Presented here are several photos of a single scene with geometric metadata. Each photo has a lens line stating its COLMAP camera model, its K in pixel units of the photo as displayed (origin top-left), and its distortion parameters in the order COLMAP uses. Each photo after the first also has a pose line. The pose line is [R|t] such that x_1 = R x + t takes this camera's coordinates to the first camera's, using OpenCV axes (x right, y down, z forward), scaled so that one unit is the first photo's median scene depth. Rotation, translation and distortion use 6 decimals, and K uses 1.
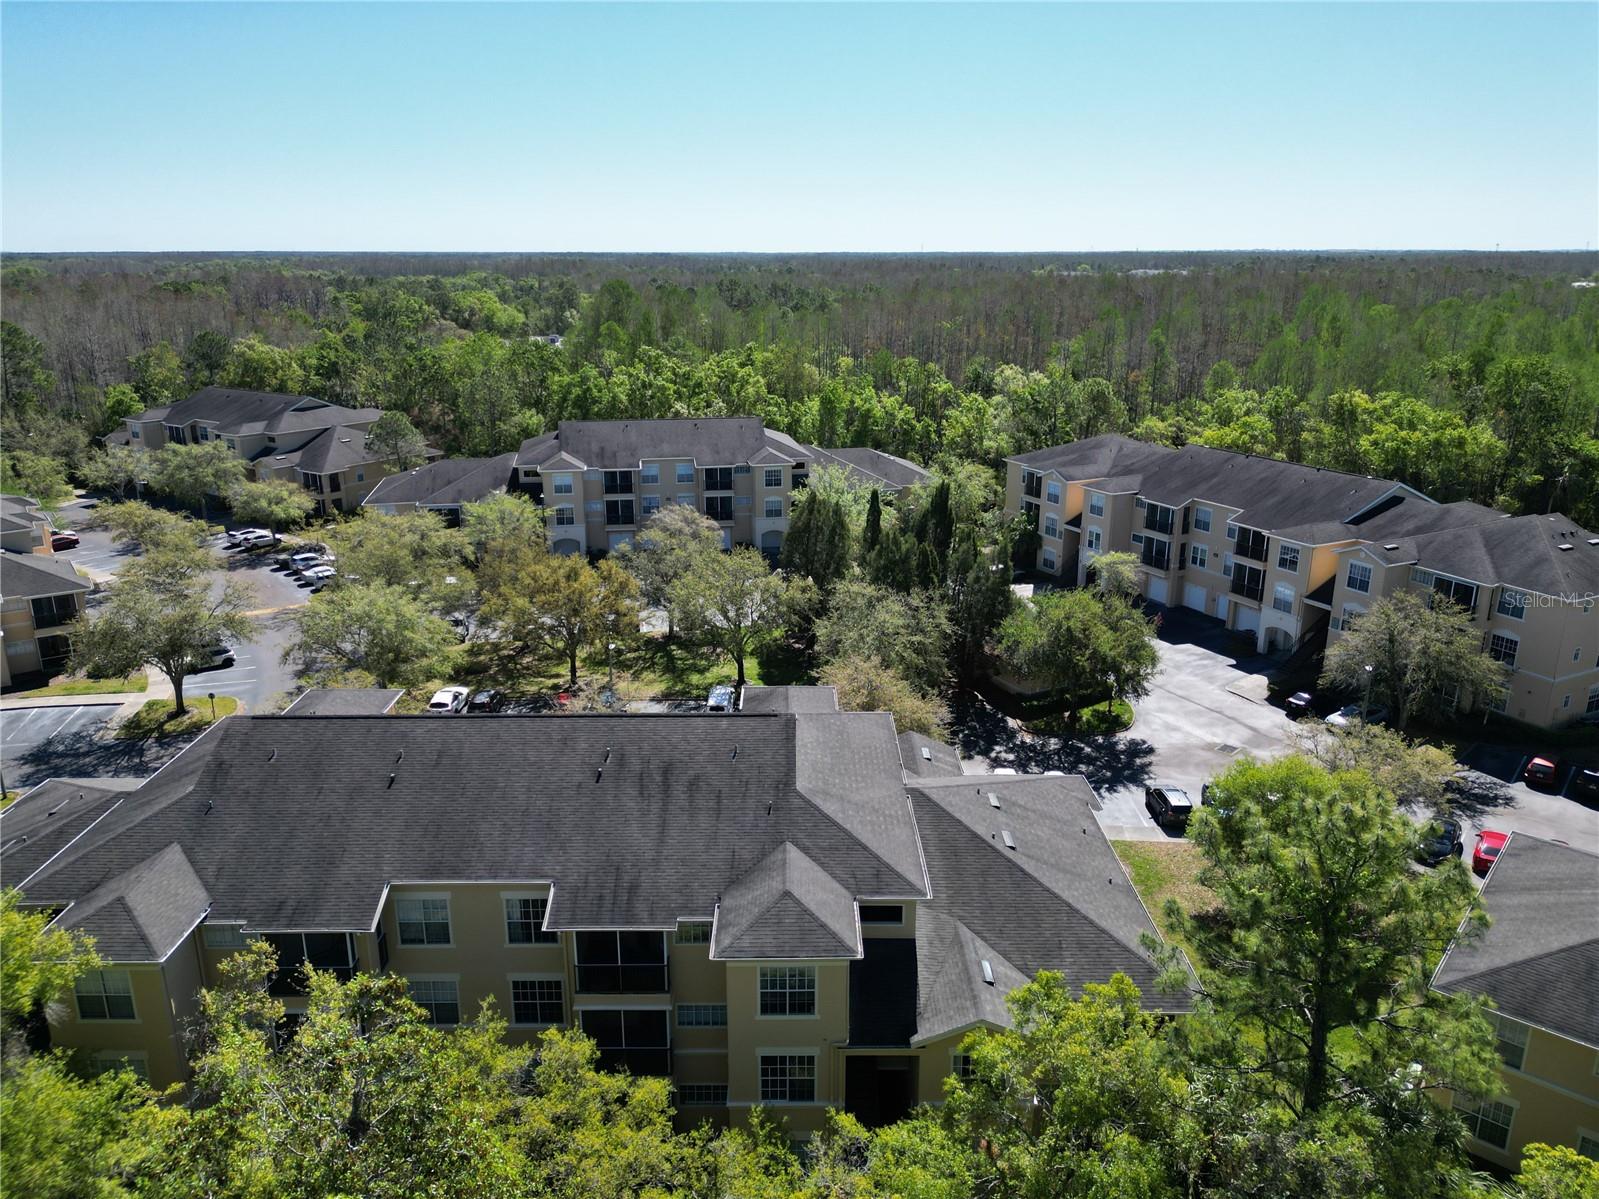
lens RADIAL K [[1126.7, 0, 799.5], [0, 1126.7, 599.5], [0, 0, 1]] dist [0.041061, -0.042465]
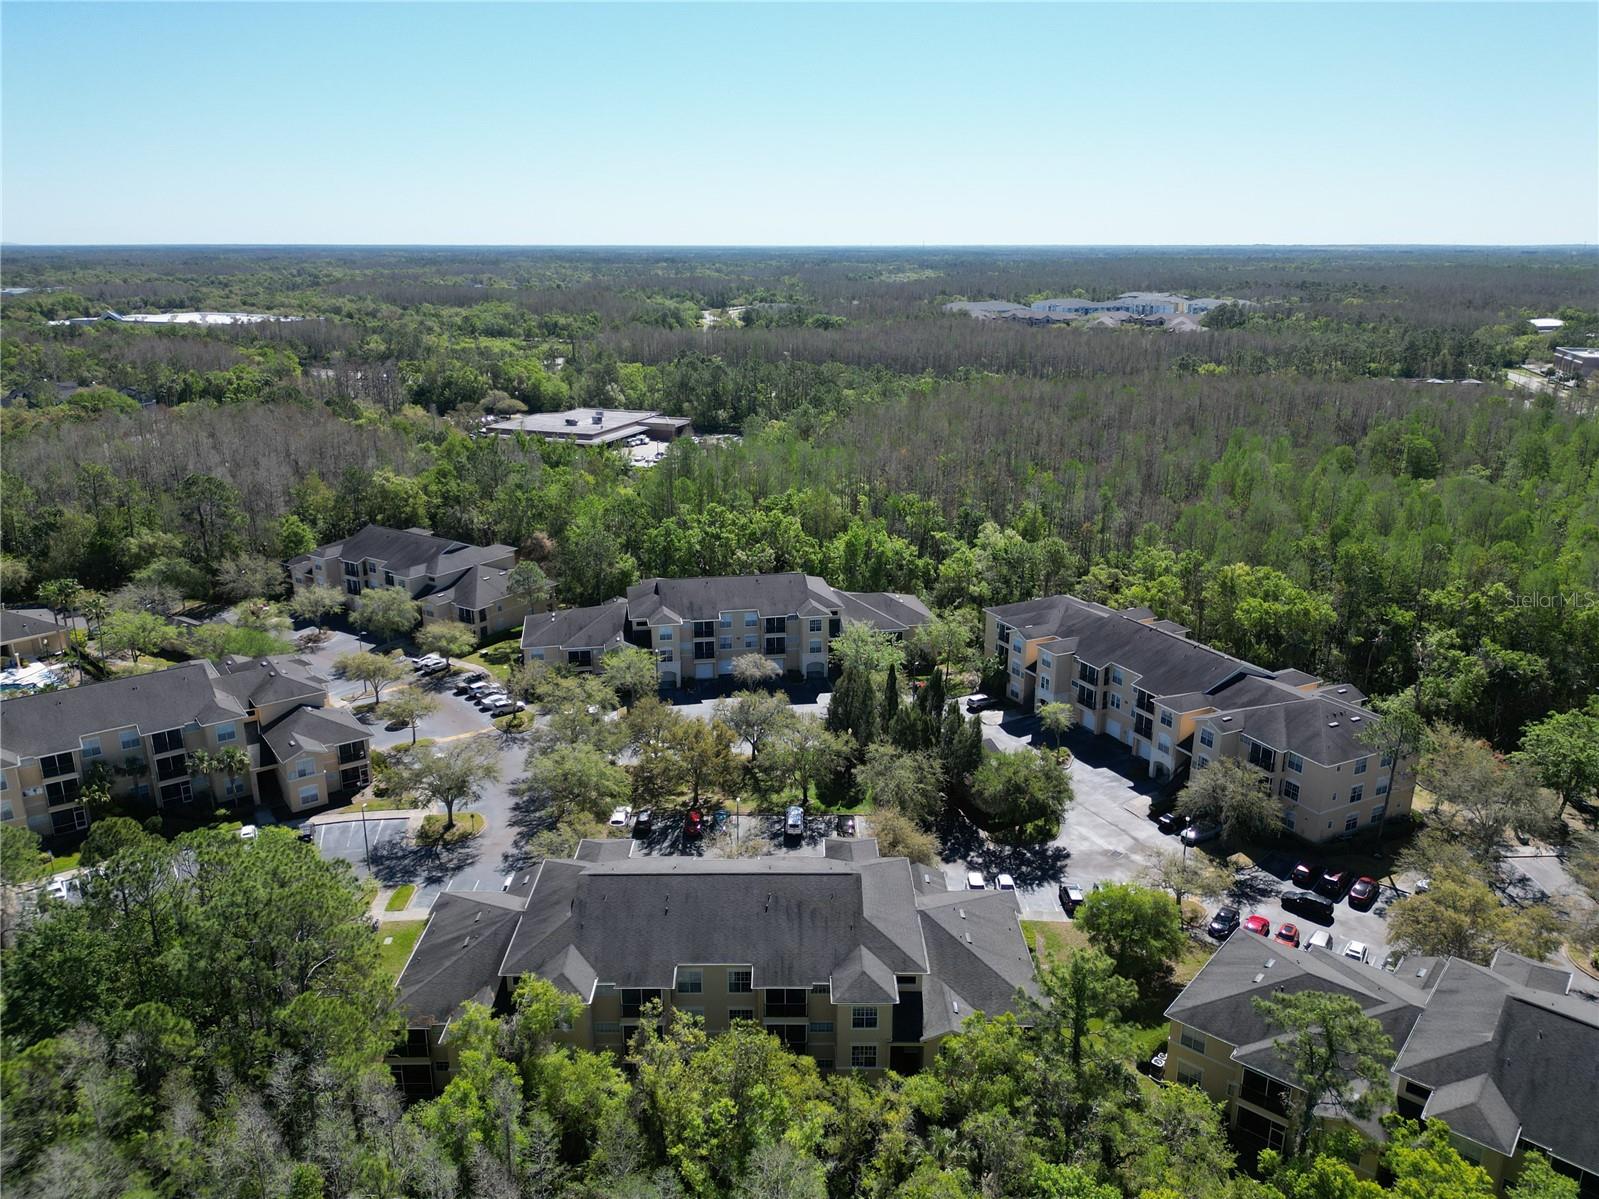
lens RADIAL K [[1132.0, 0, 797.4], [0, 1132.0, 589.7], [0, 0, 1]] dist [0.060901, -0.075063]
pose [[0.999997, 0.000558, -0.002291, -0.065978], [-0.000557, 1.000000, 0.000453, -0.236173], [0.002291, -0.000452, 0.999997, -0.592545]]
